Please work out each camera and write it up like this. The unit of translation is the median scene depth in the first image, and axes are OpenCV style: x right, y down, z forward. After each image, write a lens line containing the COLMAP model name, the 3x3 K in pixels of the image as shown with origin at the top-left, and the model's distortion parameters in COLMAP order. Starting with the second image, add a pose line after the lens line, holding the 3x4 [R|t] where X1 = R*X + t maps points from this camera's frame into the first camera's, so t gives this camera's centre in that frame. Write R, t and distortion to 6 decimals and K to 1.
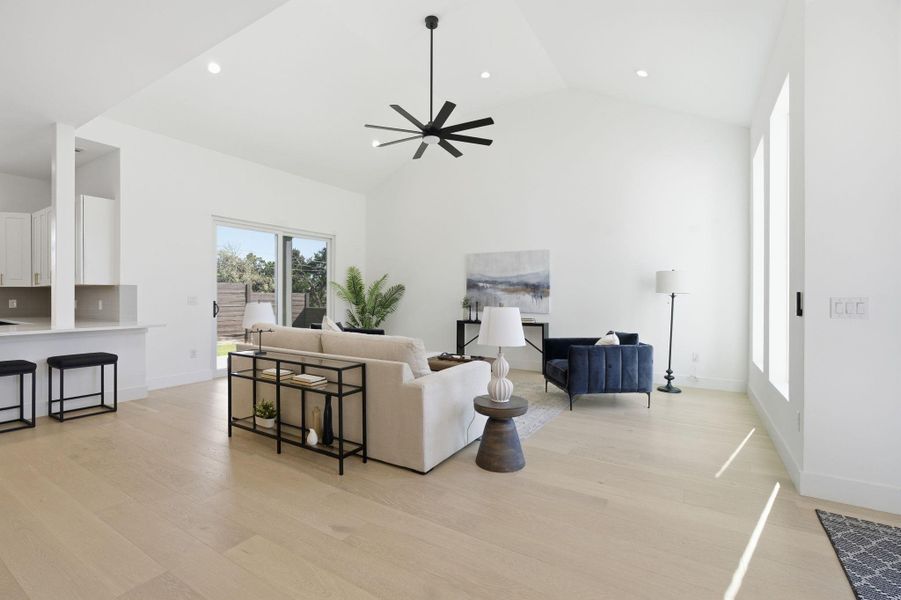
lens RADIAL K [[405.5, 0, 444.0], [0, 405.5, 296.9], [0, 0, 1]] dist [-0.009094, 0.001477]
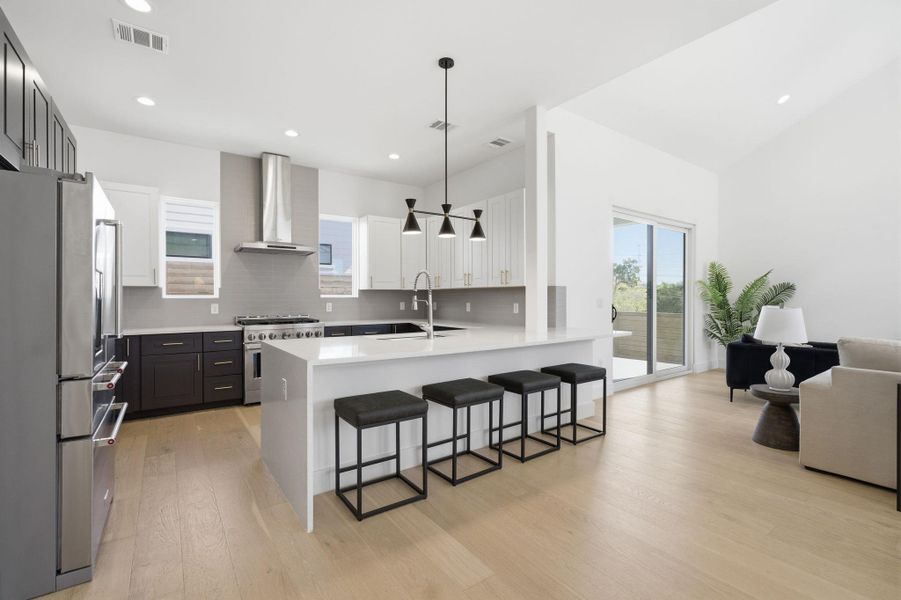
lens RADIAL K [[405.5, 0, 452.3], [0, 405.5, 300.0], [0, 0, 1]] dist [-0.009094, 0.001477]
pose [[0.923144, -0.001441, -0.384452, -0.781919], [0.002127, 0.999997, 0.001359, 0.000230], [0.384449, -0.002073, 0.923144, 0.090171]]
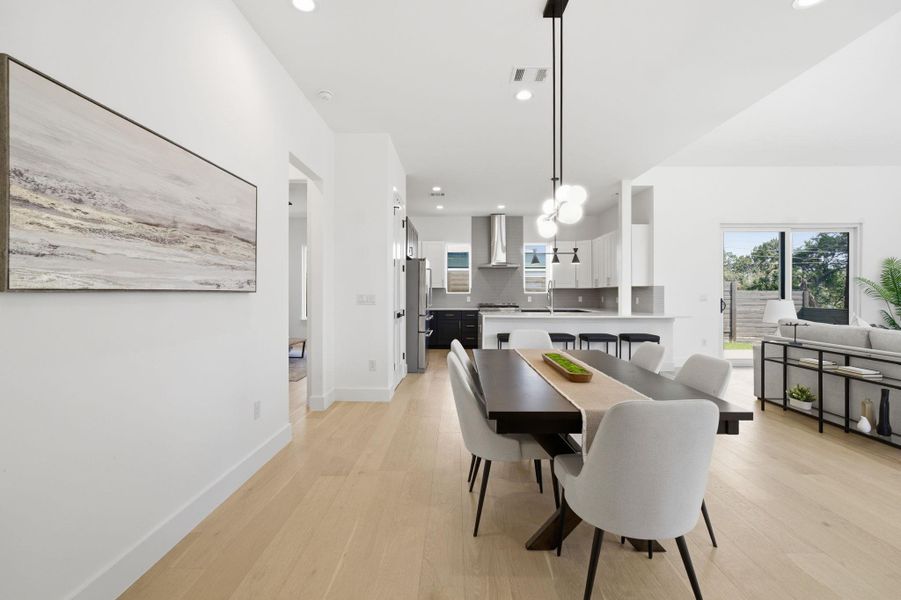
lens RADIAL K [[405.5, 0, 450.7], [0, 405.5, 294.2], [0, 0, 1]] dist [-0.009094, 0.001477]
pose [[0.519098, -0.000371, -0.854714, 0.012886], [-0.001472, 0.999998, -0.001328, 0.001370], [0.854713, 0.001948, 0.519097, -0.351525]]
